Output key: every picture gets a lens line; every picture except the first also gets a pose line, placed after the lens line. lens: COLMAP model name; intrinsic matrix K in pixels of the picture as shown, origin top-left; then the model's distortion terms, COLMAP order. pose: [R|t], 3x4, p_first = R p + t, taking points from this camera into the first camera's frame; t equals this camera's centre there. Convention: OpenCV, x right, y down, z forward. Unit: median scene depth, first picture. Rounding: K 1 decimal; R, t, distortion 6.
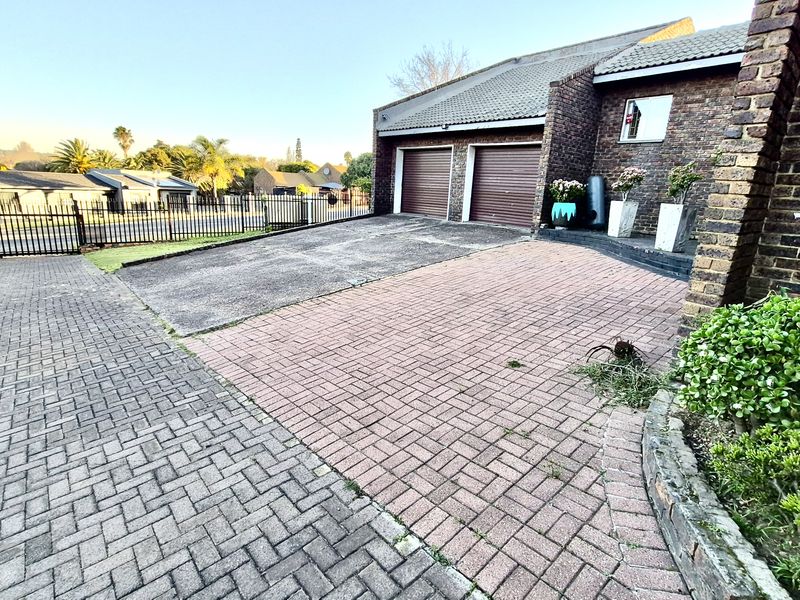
lens RADIAL K [[419.3, 0, 406.3], [0, 419.3, 297.5], [0, 0, 1]] dist [0.005194, -0.001813]
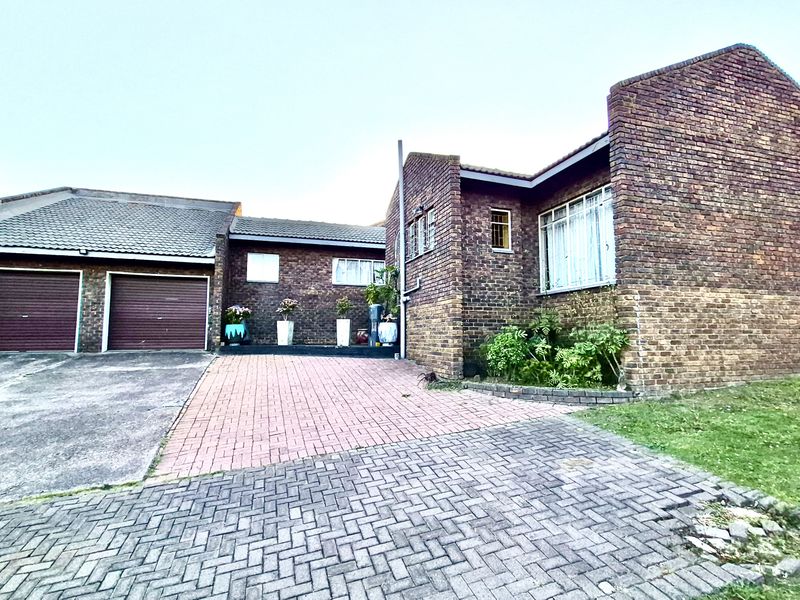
lens RADIAL K [[419.3, 0, 406.3], [0, 419.3, 297.5], [0, 0, 1]] dist [0.005194, -0.001813]
pose [[0.379386, 0.028721, 0.924793, -0.594815], [0.254762, 0.957639, -0.134254, -0.004568], [-0.889473, 0.286536, 0.355998, 0.076051]]
